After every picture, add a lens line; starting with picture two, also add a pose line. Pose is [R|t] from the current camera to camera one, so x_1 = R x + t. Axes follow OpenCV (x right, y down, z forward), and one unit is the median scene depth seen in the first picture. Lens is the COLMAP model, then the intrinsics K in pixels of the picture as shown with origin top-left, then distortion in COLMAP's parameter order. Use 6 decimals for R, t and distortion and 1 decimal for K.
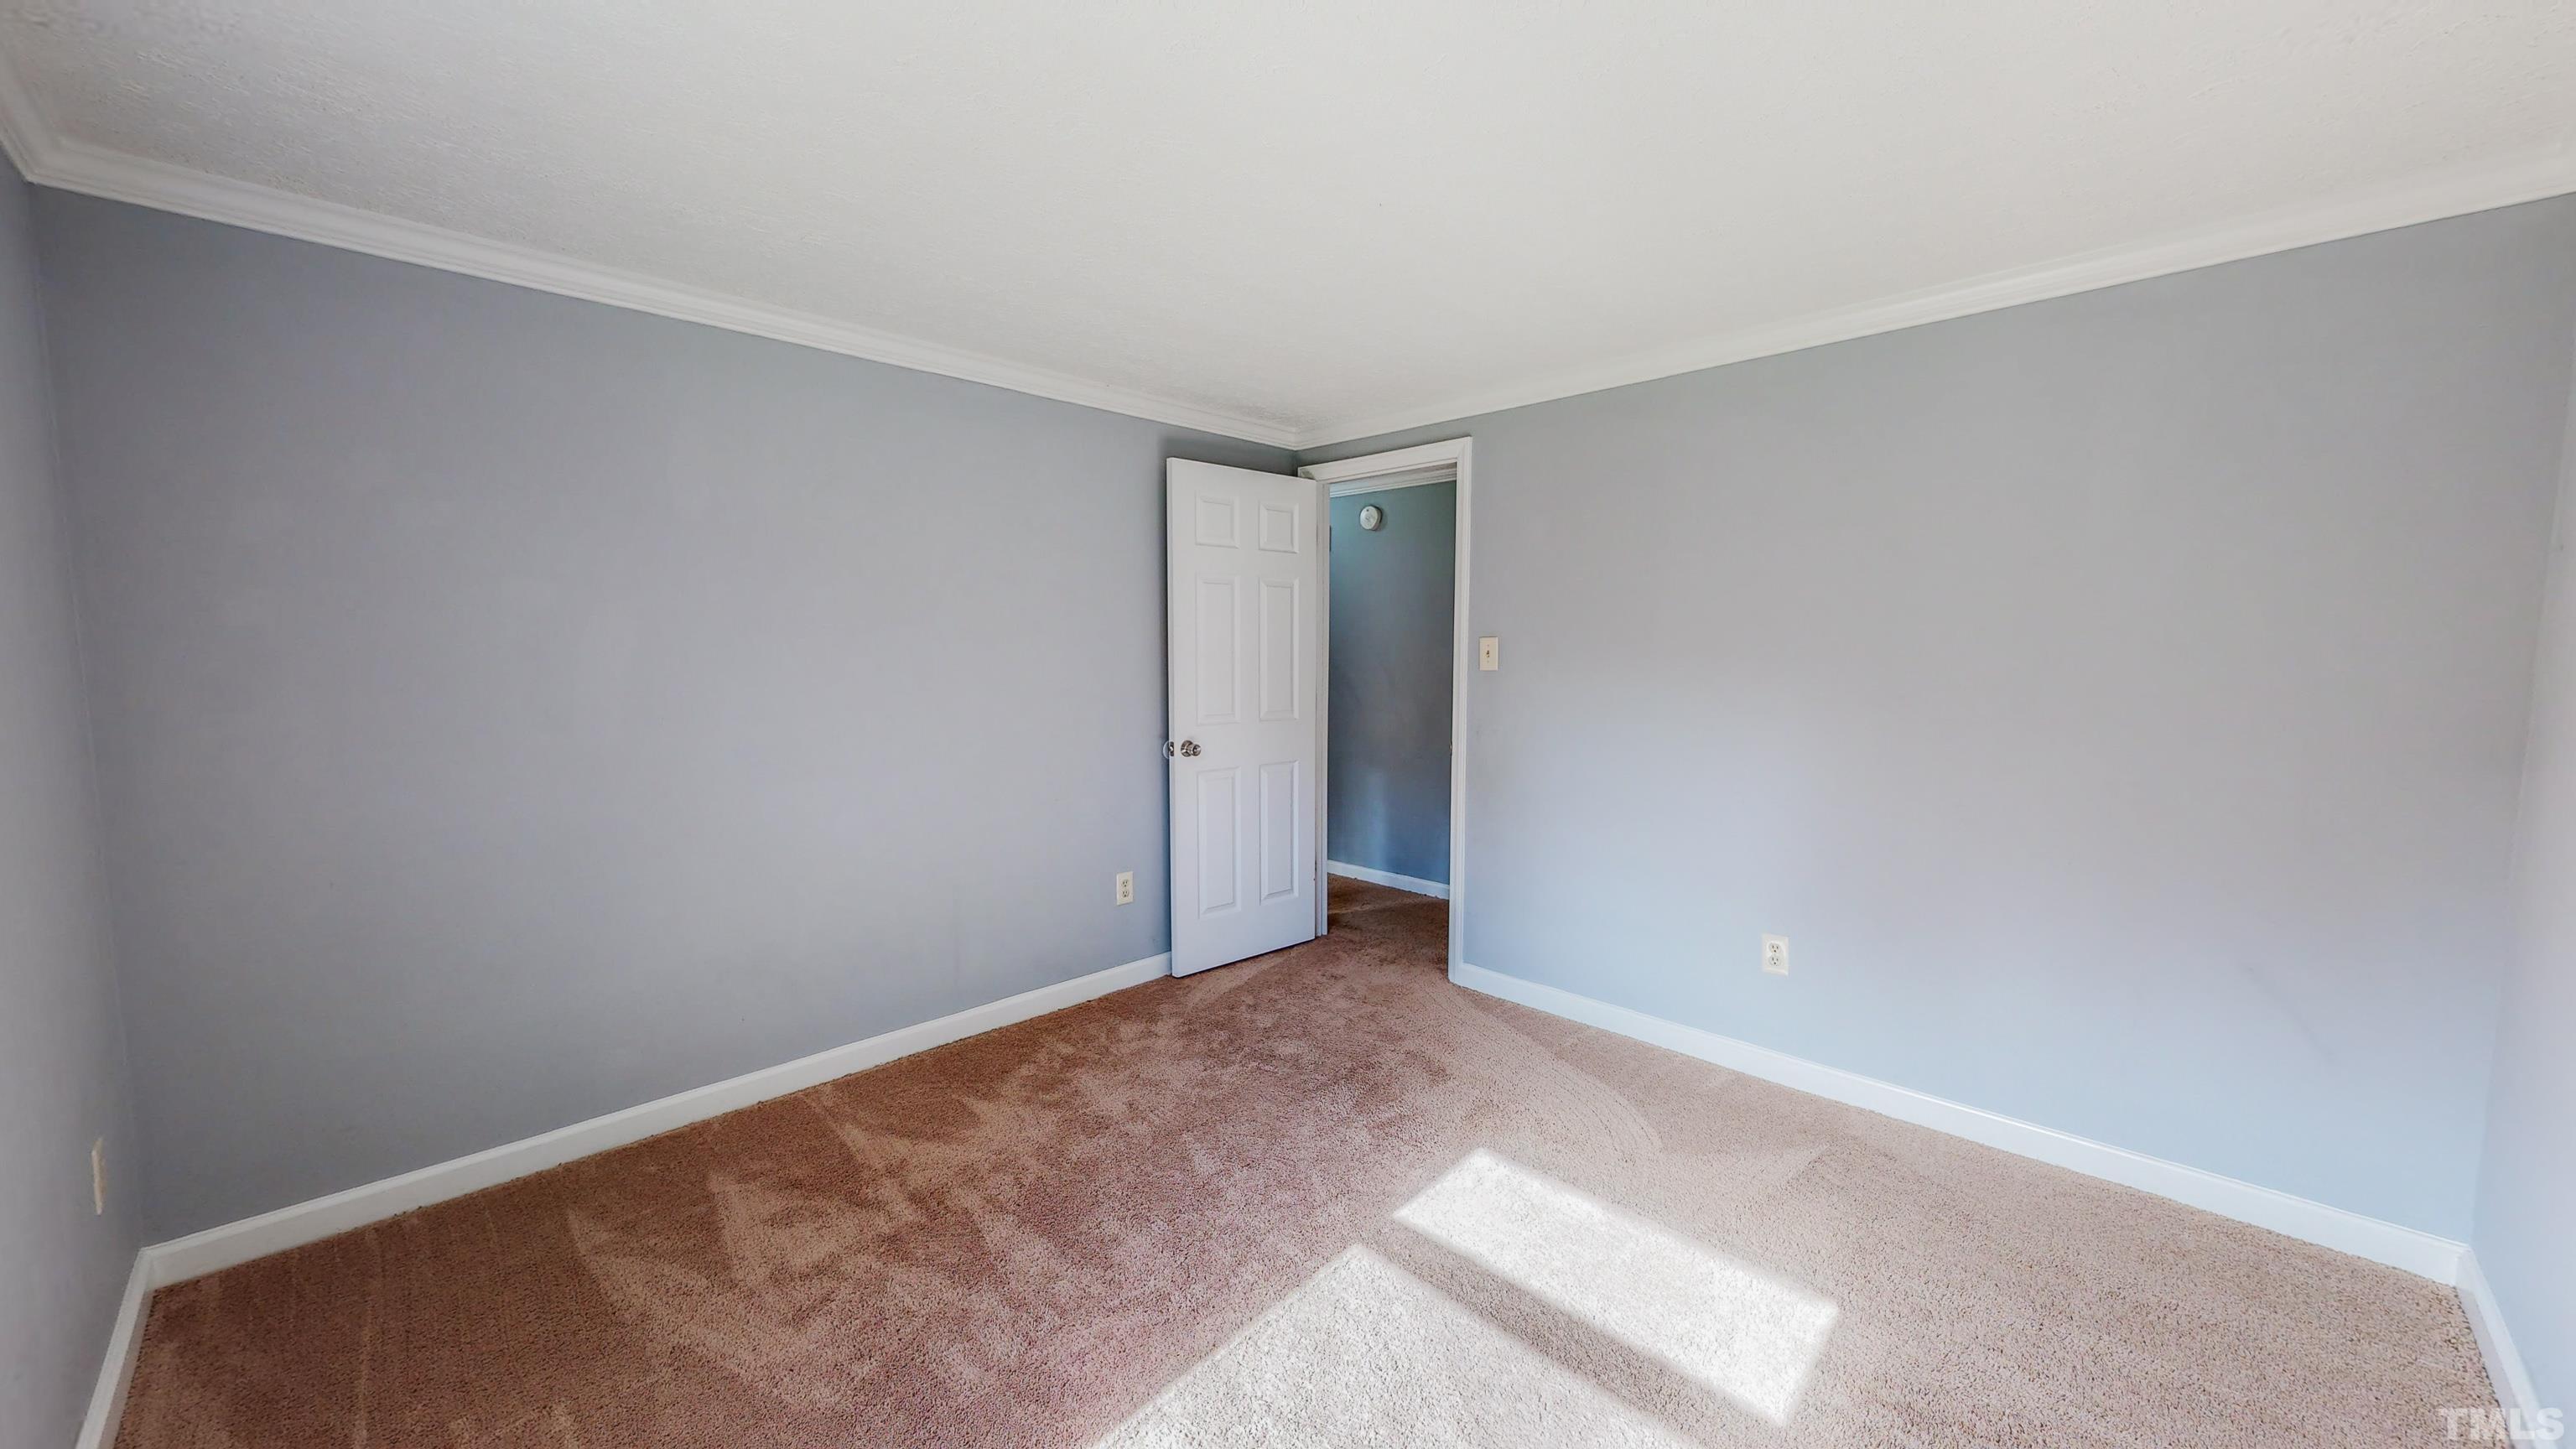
lens RADIAL K [[944.1, 0, 1288.2], [0, 944.1, 727.7], [0, 0, 1]] dist [0.000154, -0.000107]
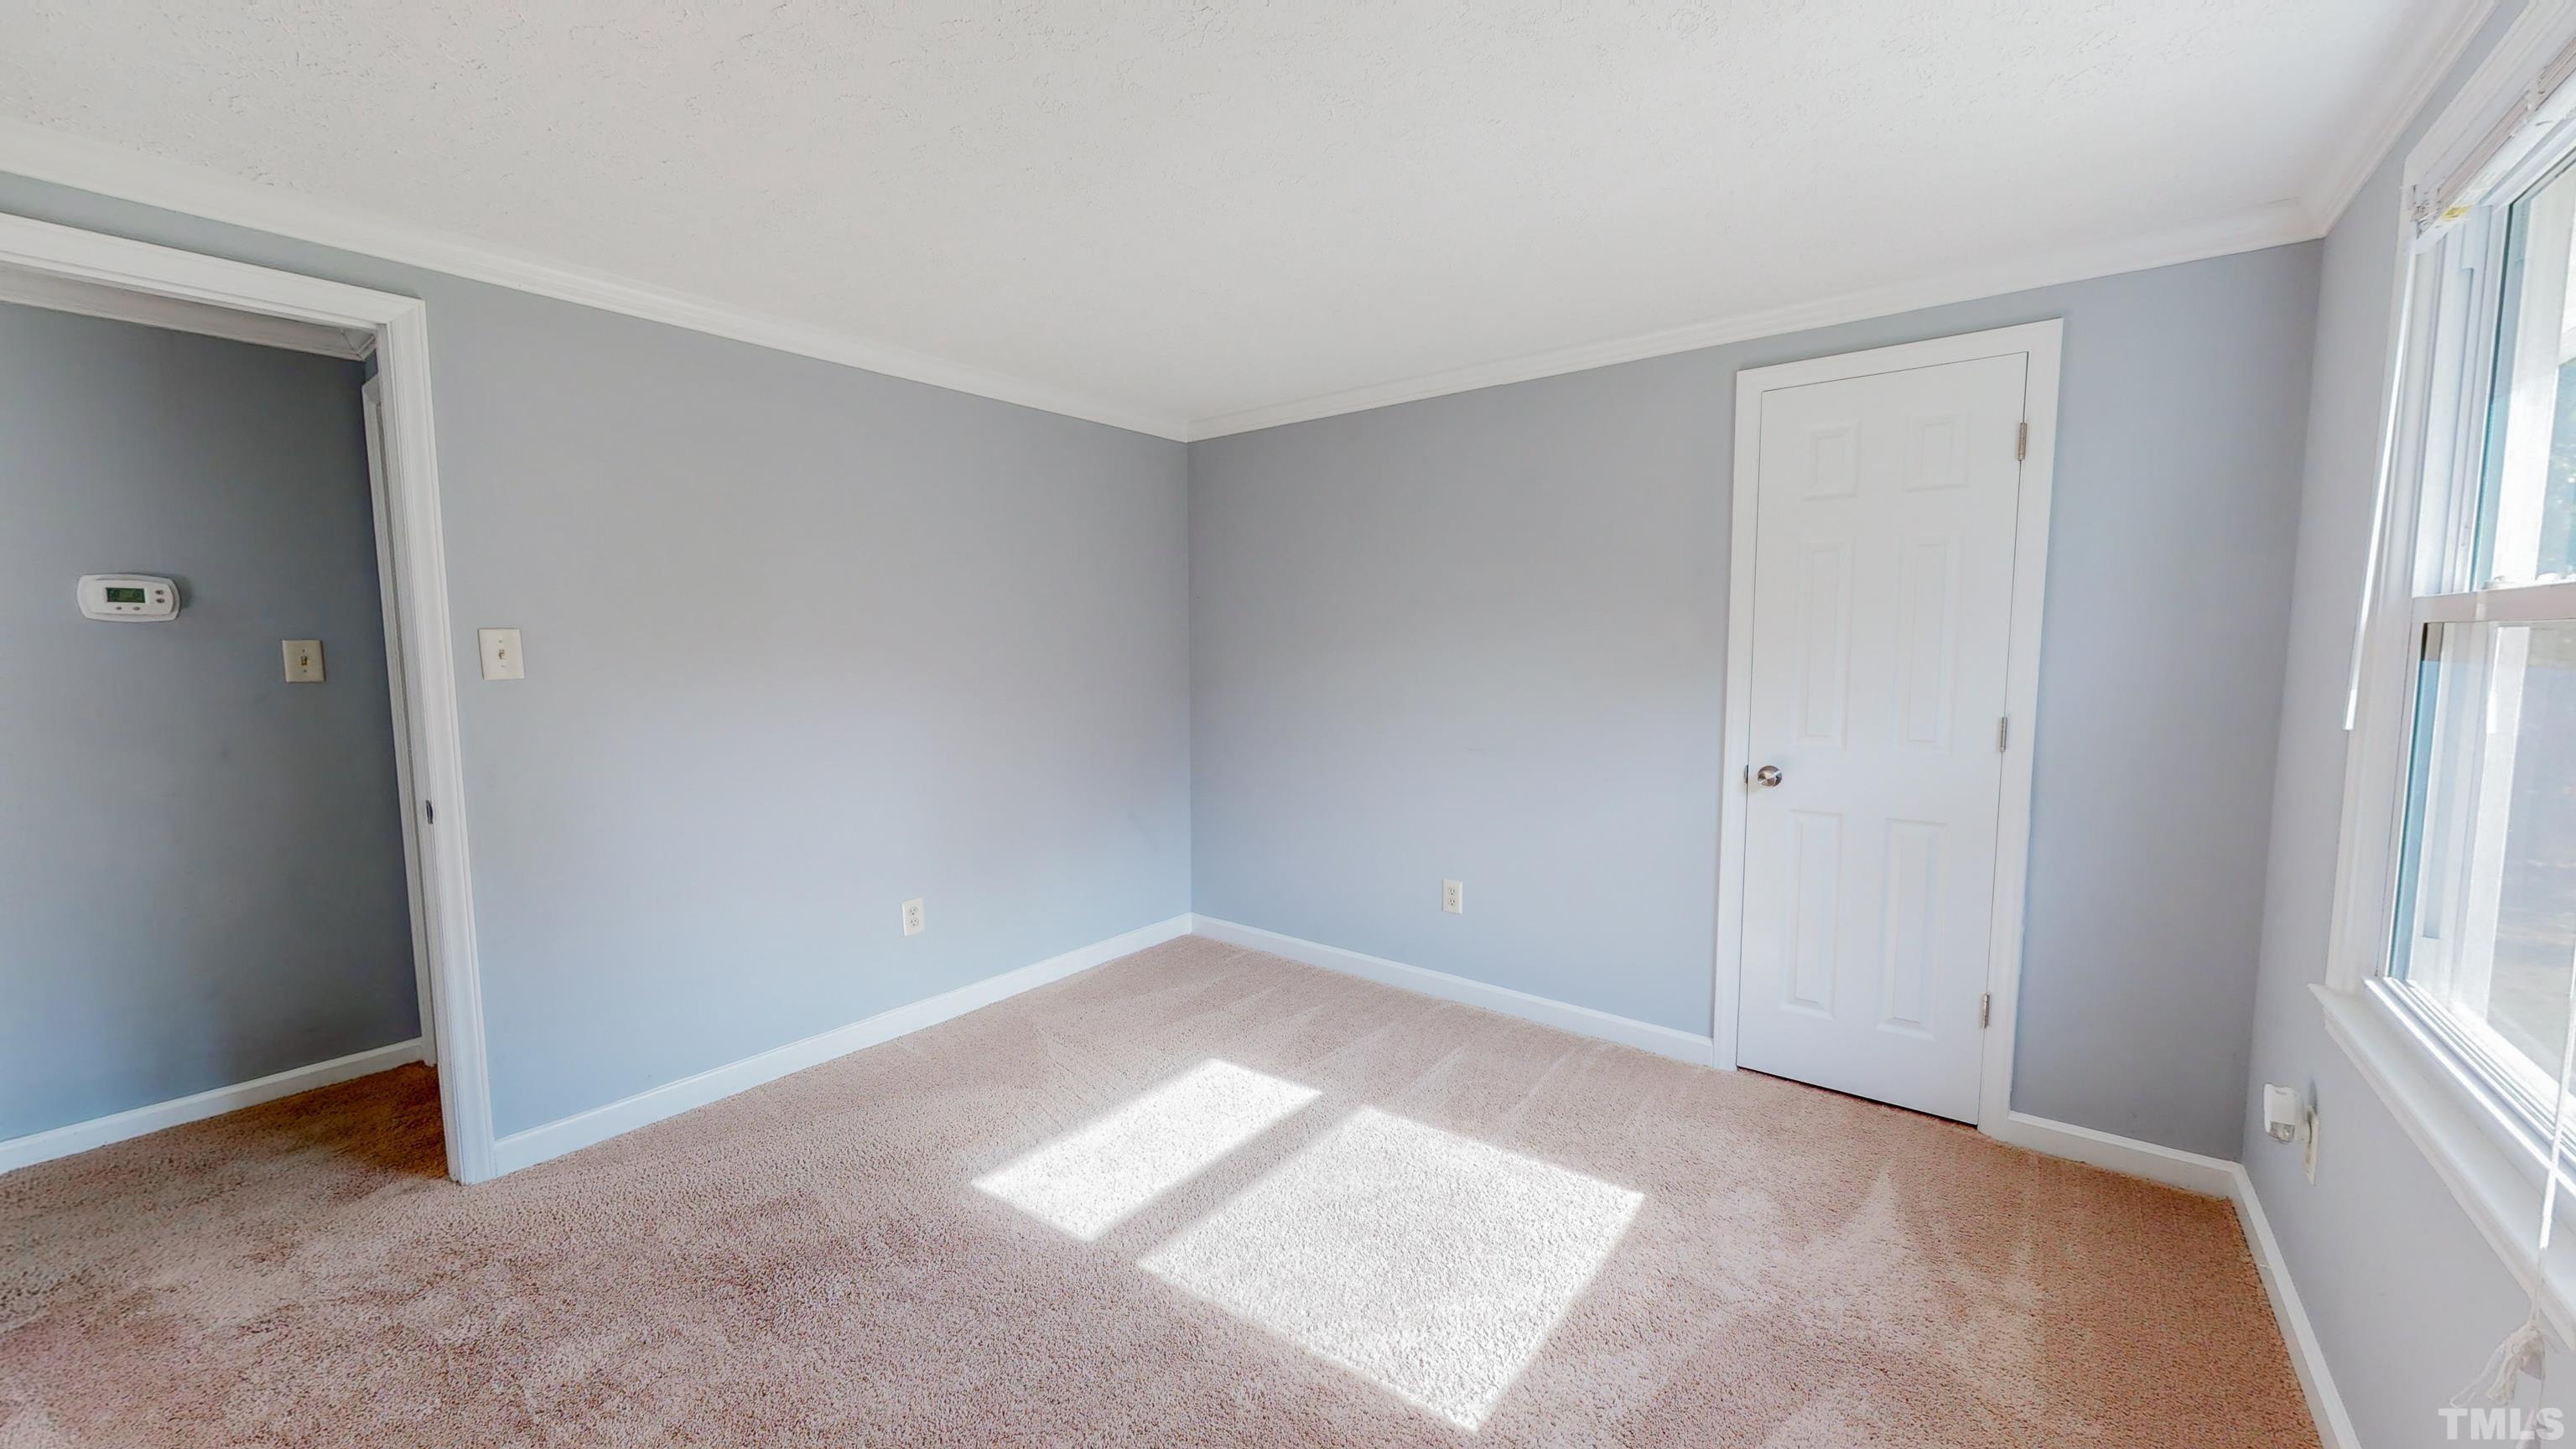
lens RADIAL K [[944.1, 0, 1288.2], [0, 944.1, 727.7], [0, 0, 1]] dist [0.000154, -0.000107]
pose [[-0.109556, -0.098146, 0.989123, -0.572329], [0.086599, 0.990387, 0.107864, -0.058859], [-0.990201, 0.097474, -0.100003, 0.609636]]
